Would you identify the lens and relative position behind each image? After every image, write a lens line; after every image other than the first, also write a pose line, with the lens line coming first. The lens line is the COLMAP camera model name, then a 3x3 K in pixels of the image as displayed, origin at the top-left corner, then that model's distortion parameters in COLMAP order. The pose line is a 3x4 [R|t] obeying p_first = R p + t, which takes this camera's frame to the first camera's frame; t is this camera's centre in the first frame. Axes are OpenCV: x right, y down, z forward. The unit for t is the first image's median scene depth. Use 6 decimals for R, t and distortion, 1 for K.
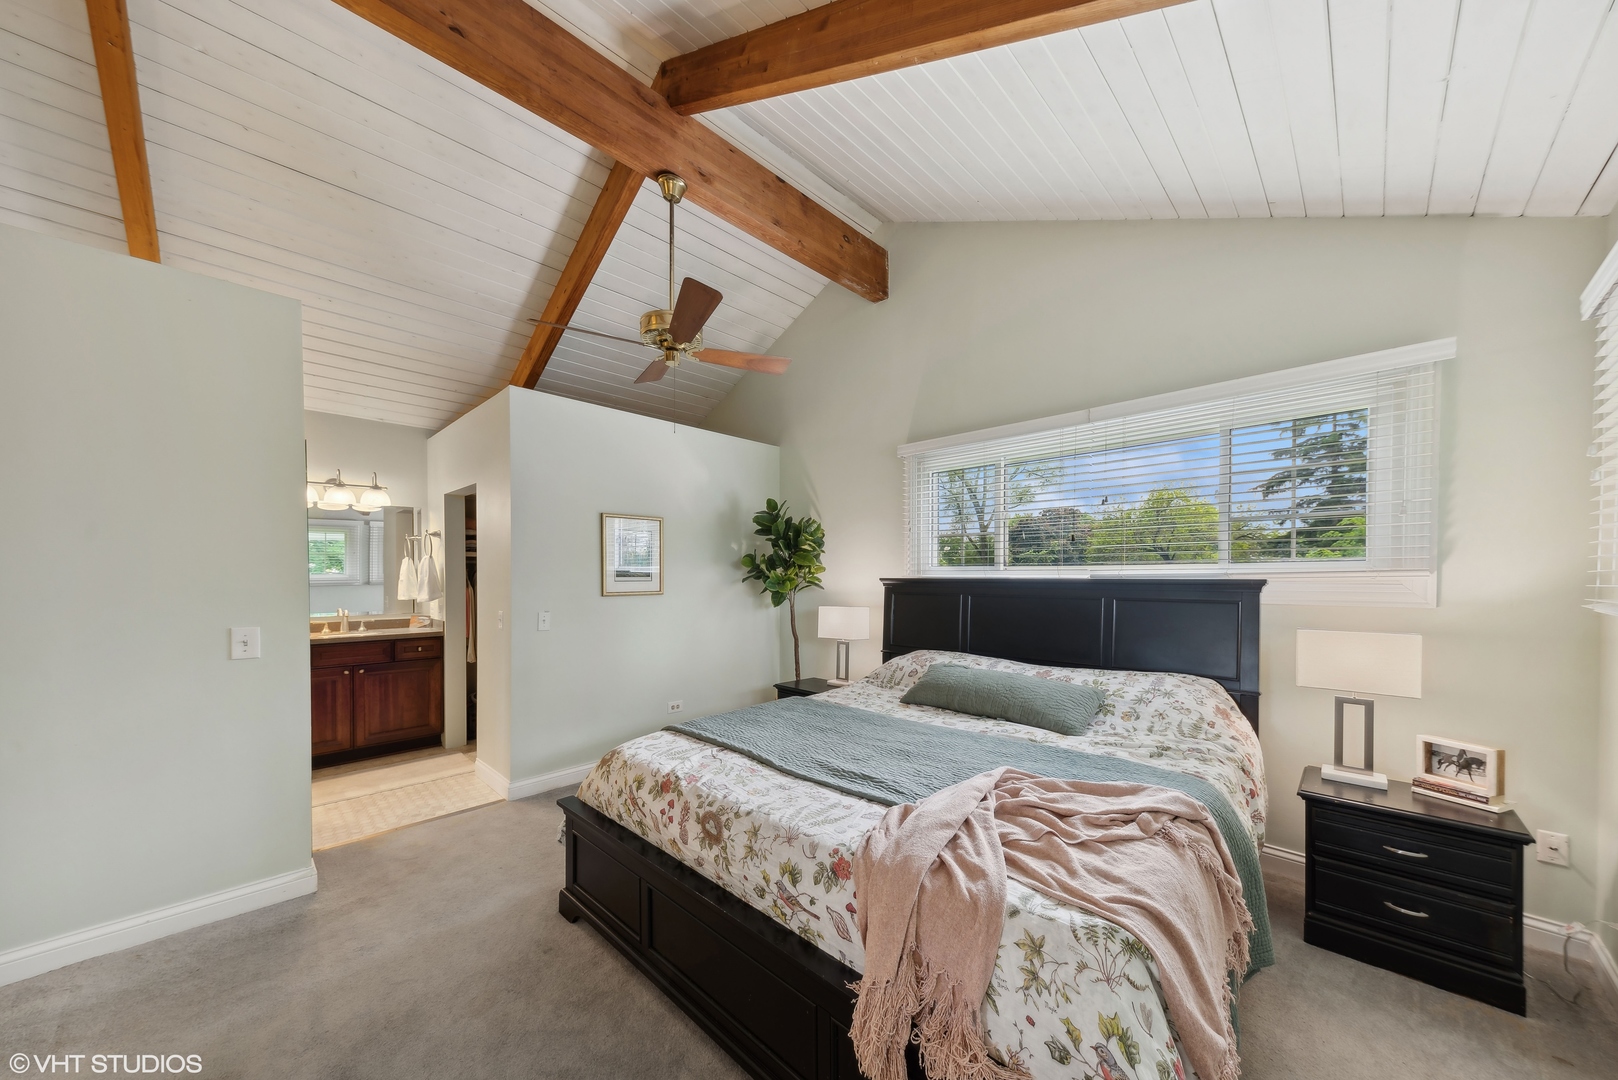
lens RADIAL K [[565.1, 0, 814.7], [0, 565.1, 599.9], [0, 0, 1]] dist [-0.000189, -0.000013]
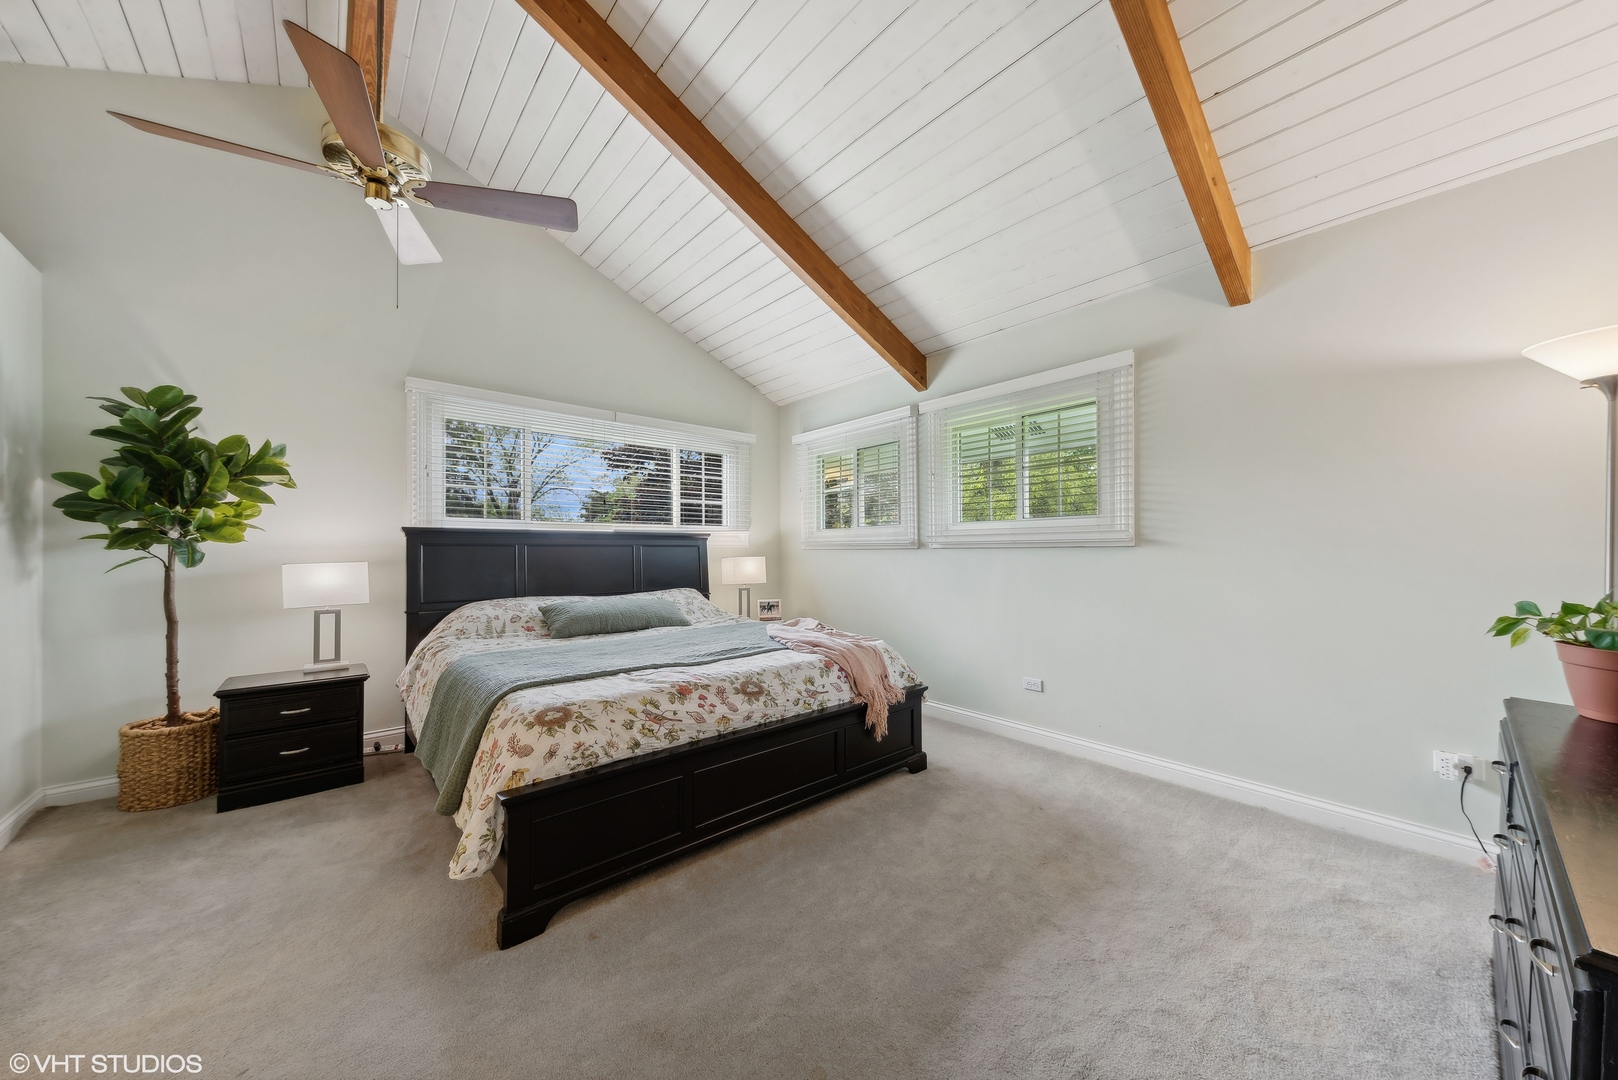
lens RADIAL K [[567.6, 0, 819.2], [0, 567.6, 562.8], [0, 0, 1]] dist [-0.000206, -0.000021]
pose [[0.077191, -0.022886, 0.996754, -1.298519], [0.038796, 0.999048, 0.019934, 0.044497], [-0.996261, 0.037132, 0.078005, 0.562245]]
